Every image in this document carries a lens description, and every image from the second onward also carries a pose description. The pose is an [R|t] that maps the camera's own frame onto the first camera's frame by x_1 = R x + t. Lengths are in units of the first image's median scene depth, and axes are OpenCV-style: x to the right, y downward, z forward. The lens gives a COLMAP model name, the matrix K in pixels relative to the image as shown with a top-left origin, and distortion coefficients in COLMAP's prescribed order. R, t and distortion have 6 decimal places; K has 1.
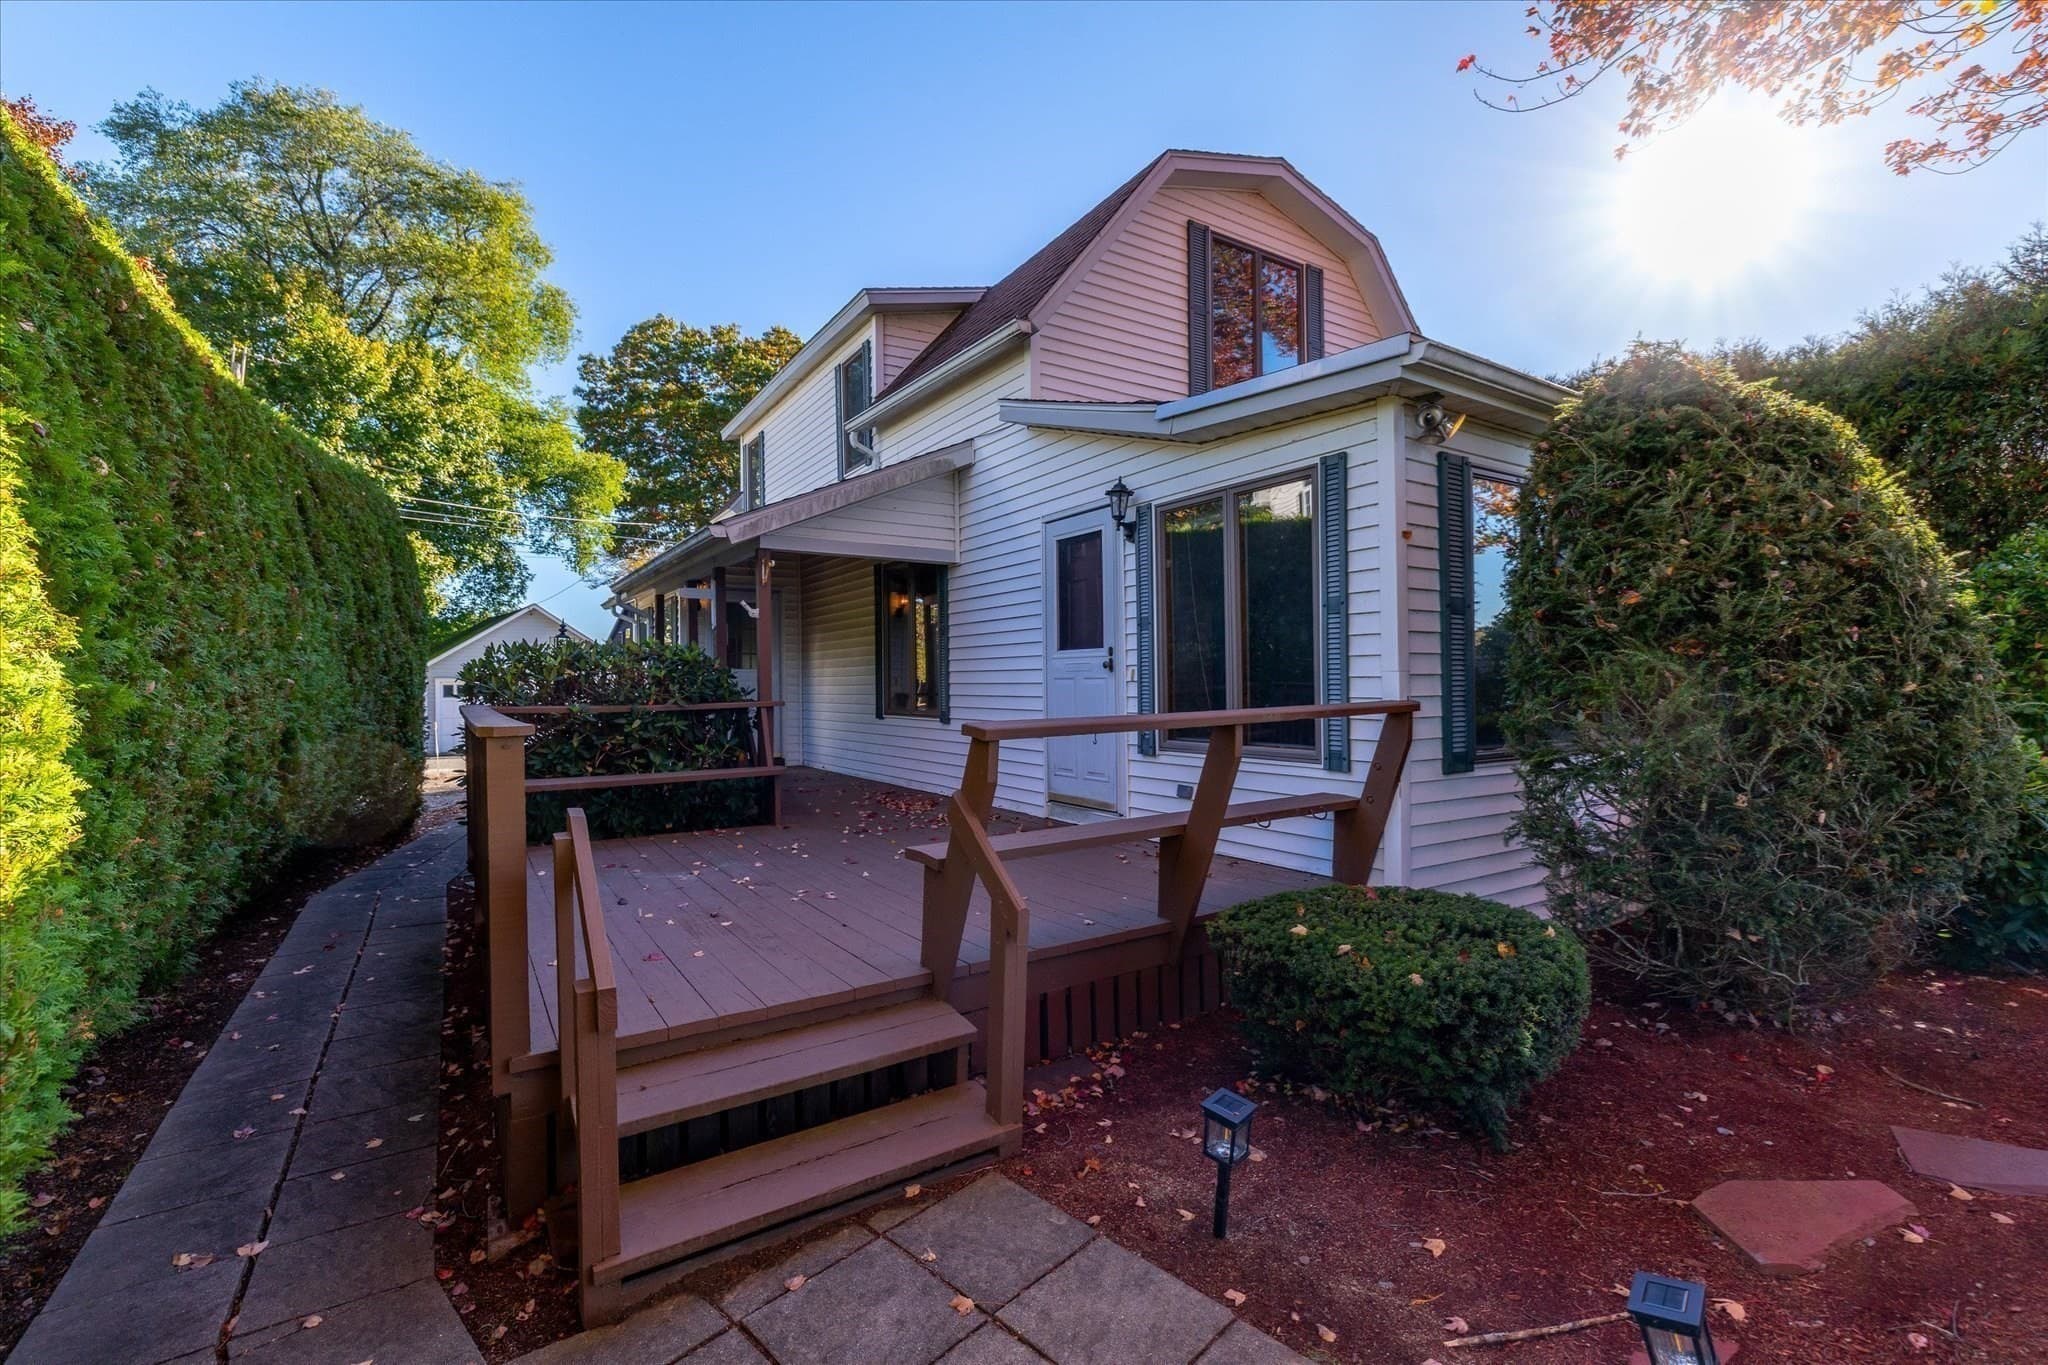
lens RADIAL K [[885.5, 0, 1024.0], [0, 885.5, 682.5], [0, 0, 1]] dist [-0.018826, 0.015821]
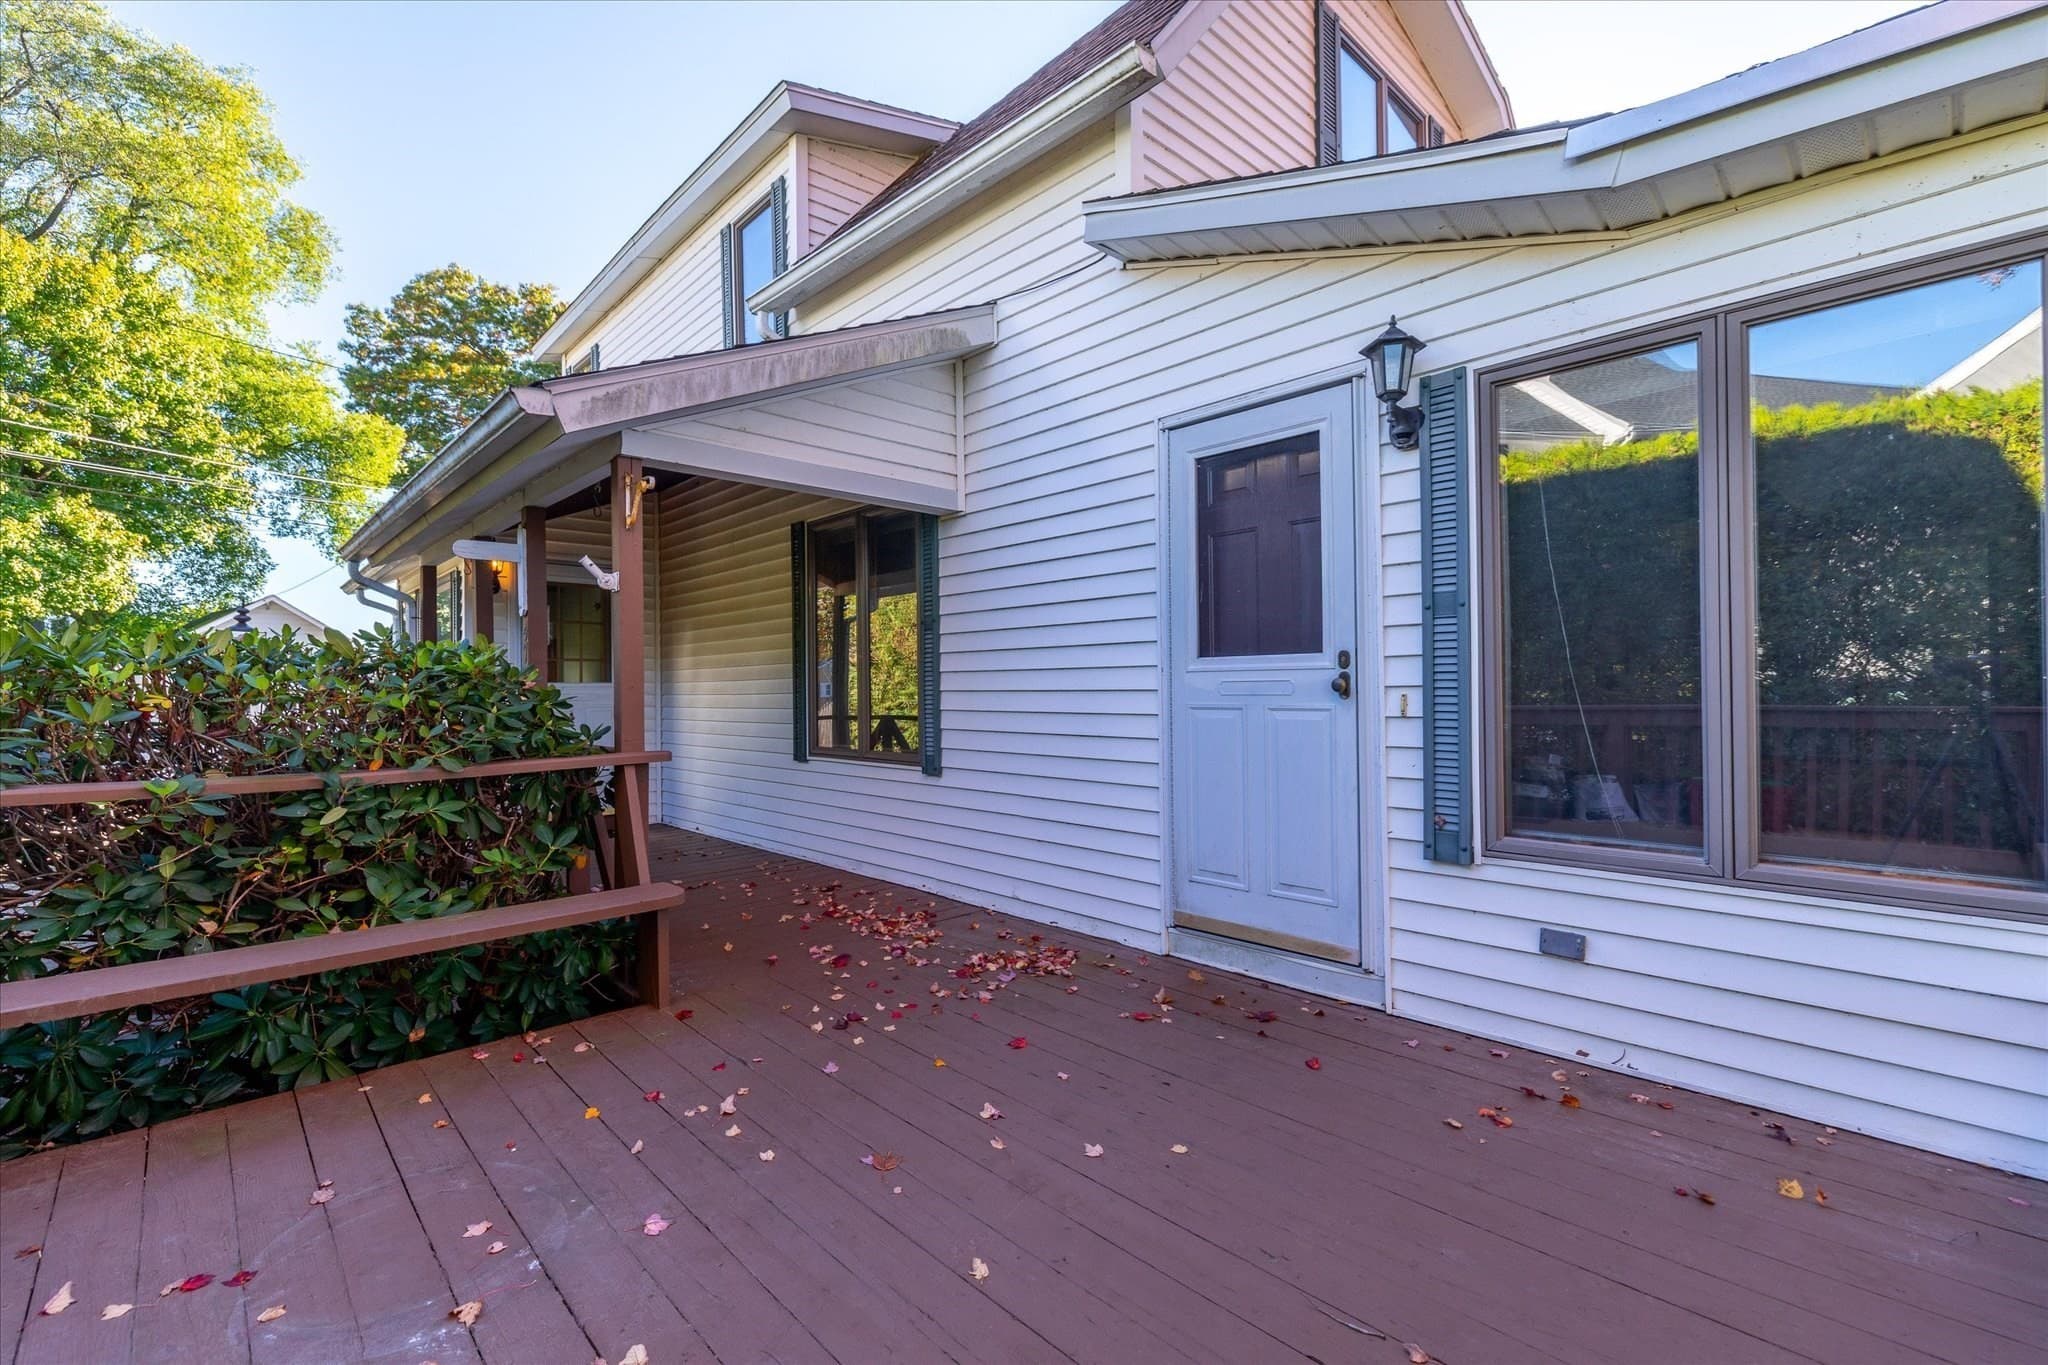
lens RADIAL K [[885.5, 0, 1024.0], [0, 885.5, 682.5], [0, 0, 1]] dist [-0.018826, 0.015821]
pose [[0.983426, 0.000191, 0.181309, -0.131584], [0.001404, 0.999961, -0.008666, -0.012140], [-0.181304, 0.008777, 0.983388, 0.369800]]
